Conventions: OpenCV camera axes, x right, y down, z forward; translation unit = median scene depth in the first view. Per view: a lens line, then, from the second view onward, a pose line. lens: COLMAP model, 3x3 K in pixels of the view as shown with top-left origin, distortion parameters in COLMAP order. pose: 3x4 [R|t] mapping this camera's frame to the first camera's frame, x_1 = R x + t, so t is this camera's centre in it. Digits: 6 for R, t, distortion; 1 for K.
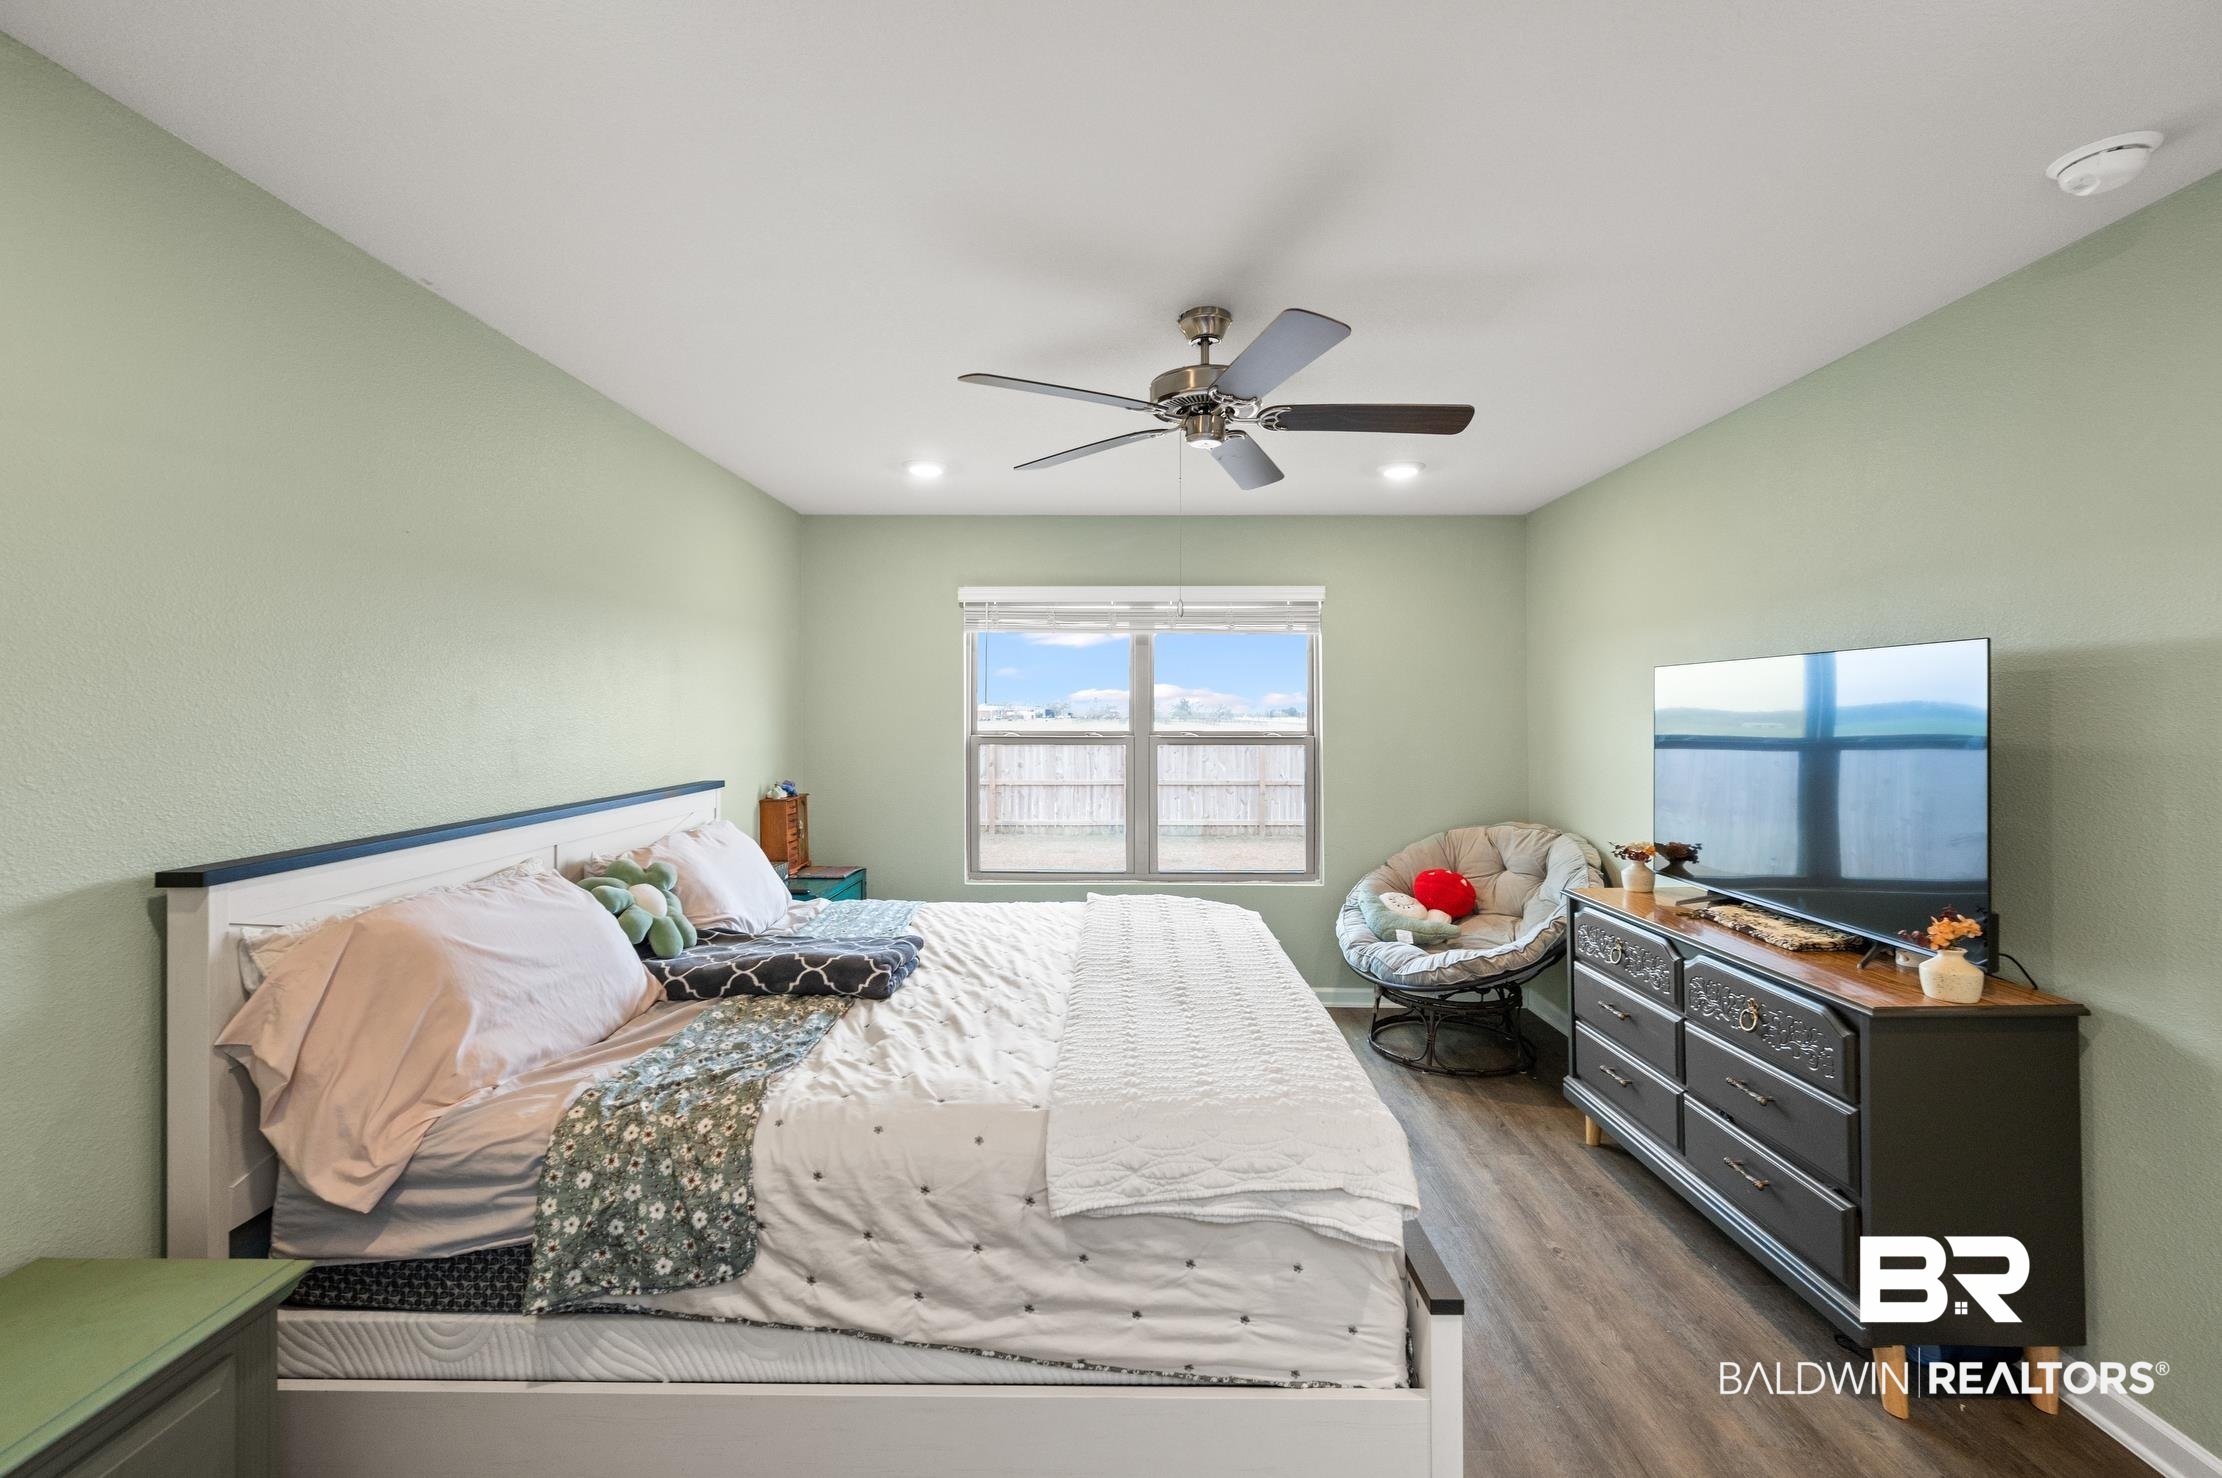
lens RADIAL K [[928.1, 0, 1119.2], [0, 928.1, 696.8], [0, 0, 1]] dist [-0.003156, 0.000701]
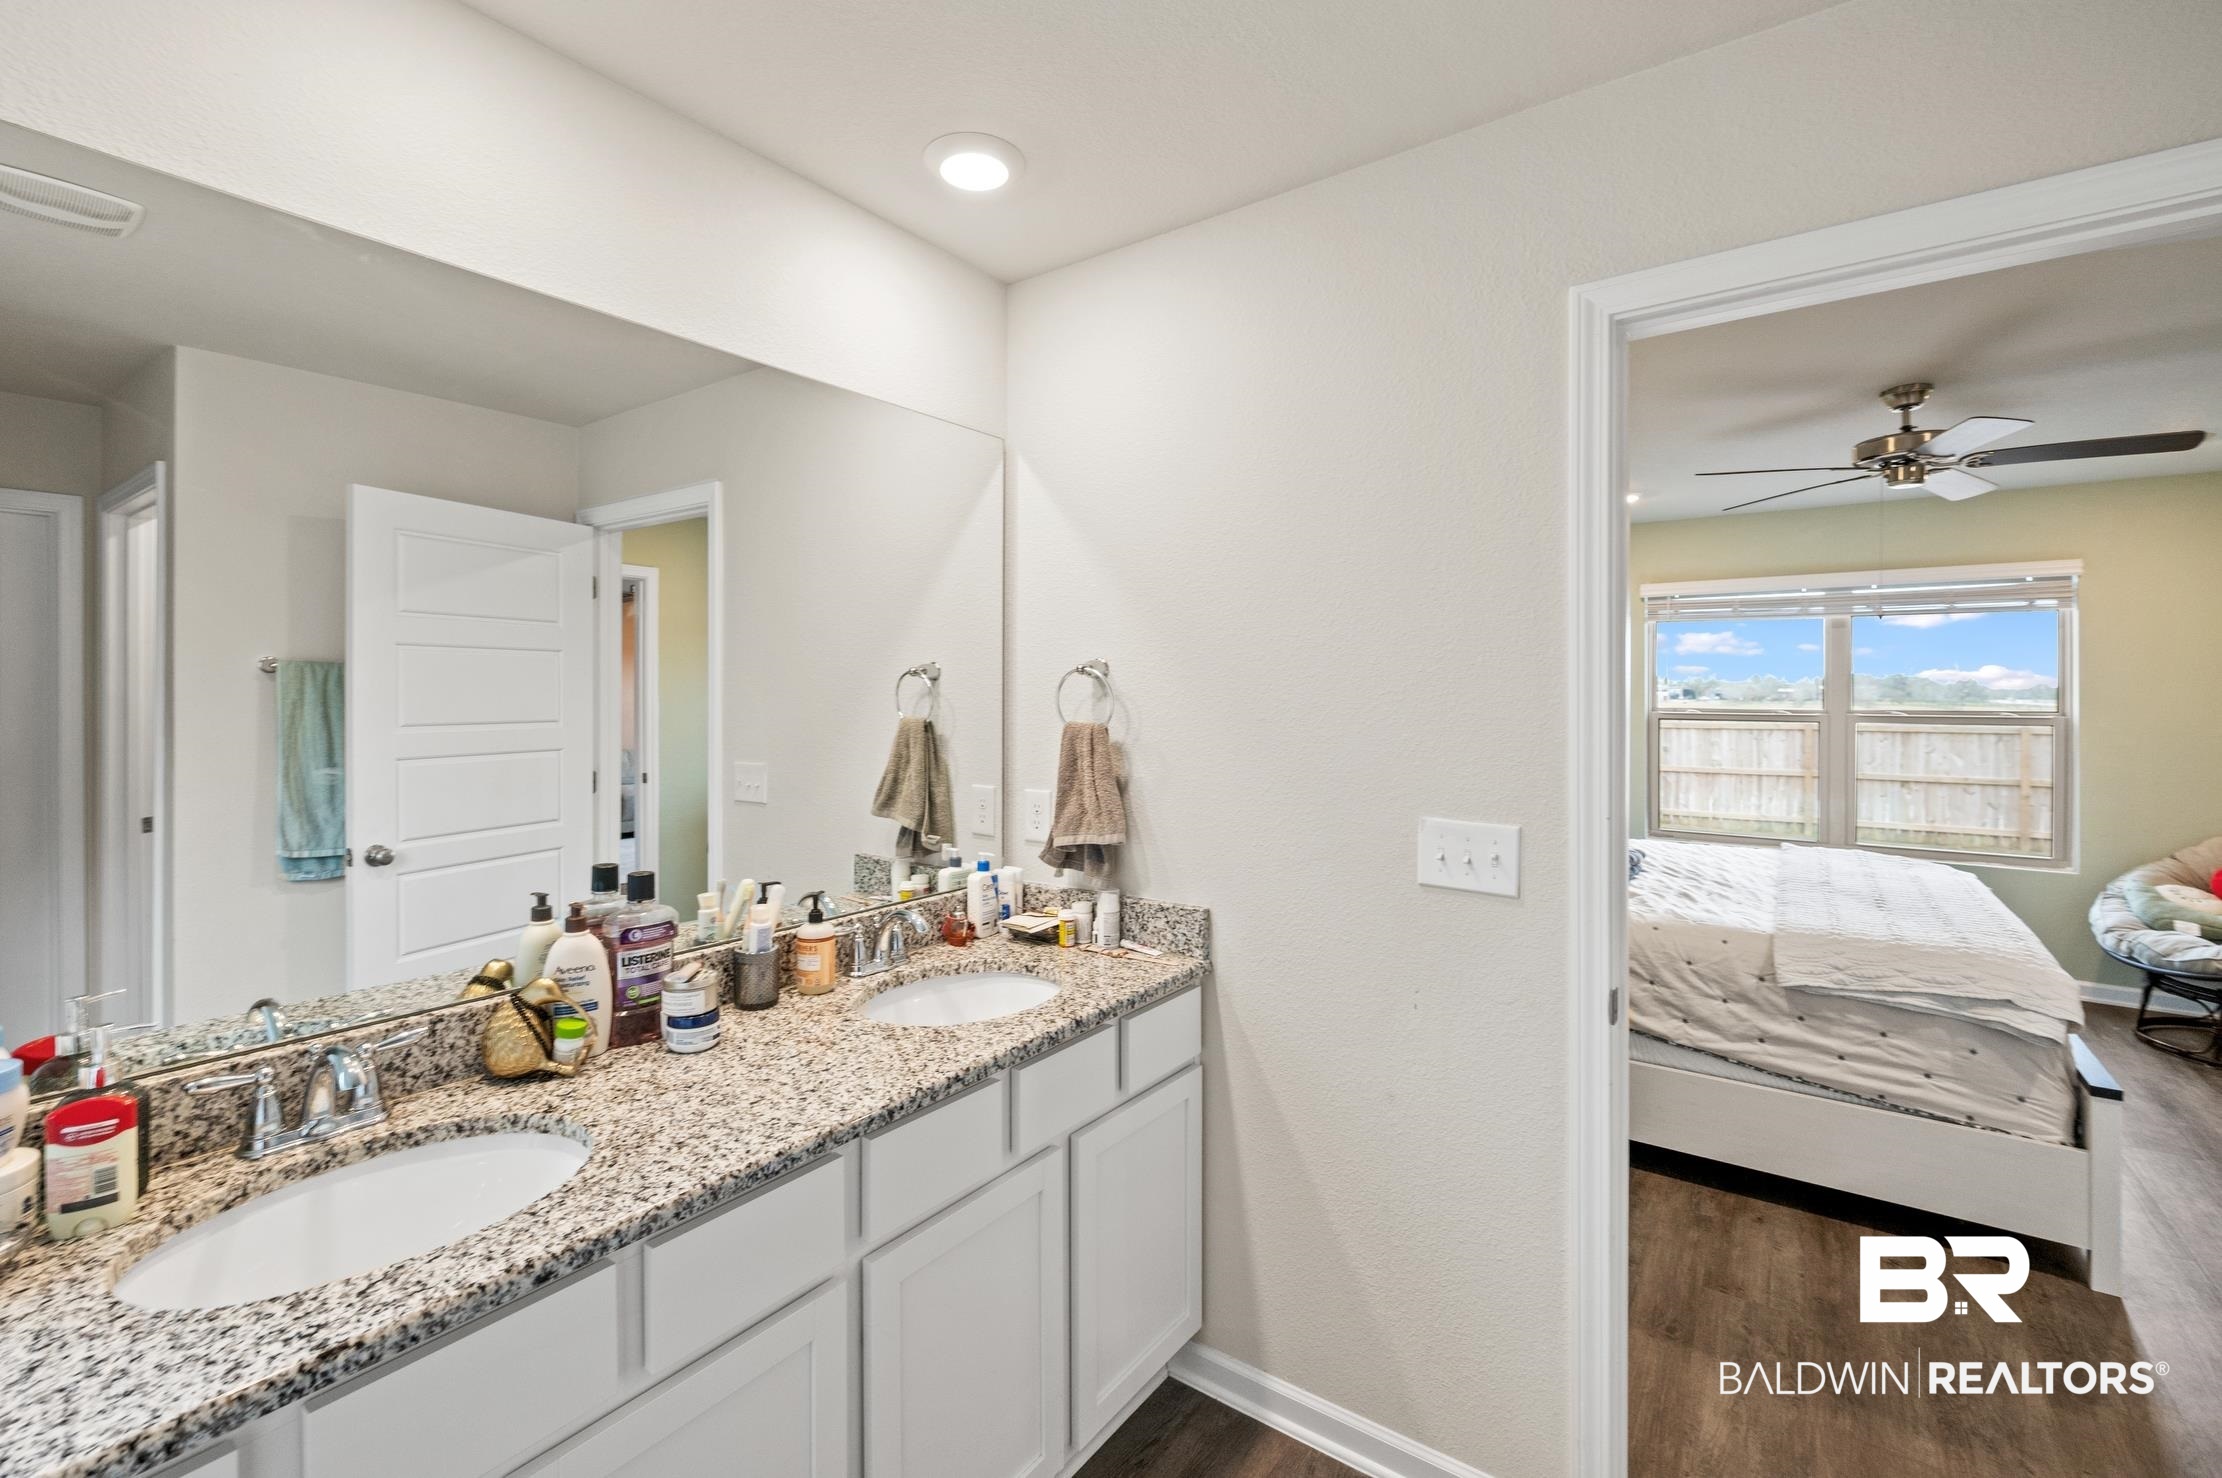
lens RADIAL K [[928.1, 0, 1119.2], [0, 928.1, 696.8], [0, 0, 1]] dist [-0.003156, 0.000701]
pose [[0.808248, 0.003264, -0.588834, -0.034612], [0.009382, 0.999786, 0.018420, -0.010850], [0.588768, -0.020412, 0.808044, -0.729382]]
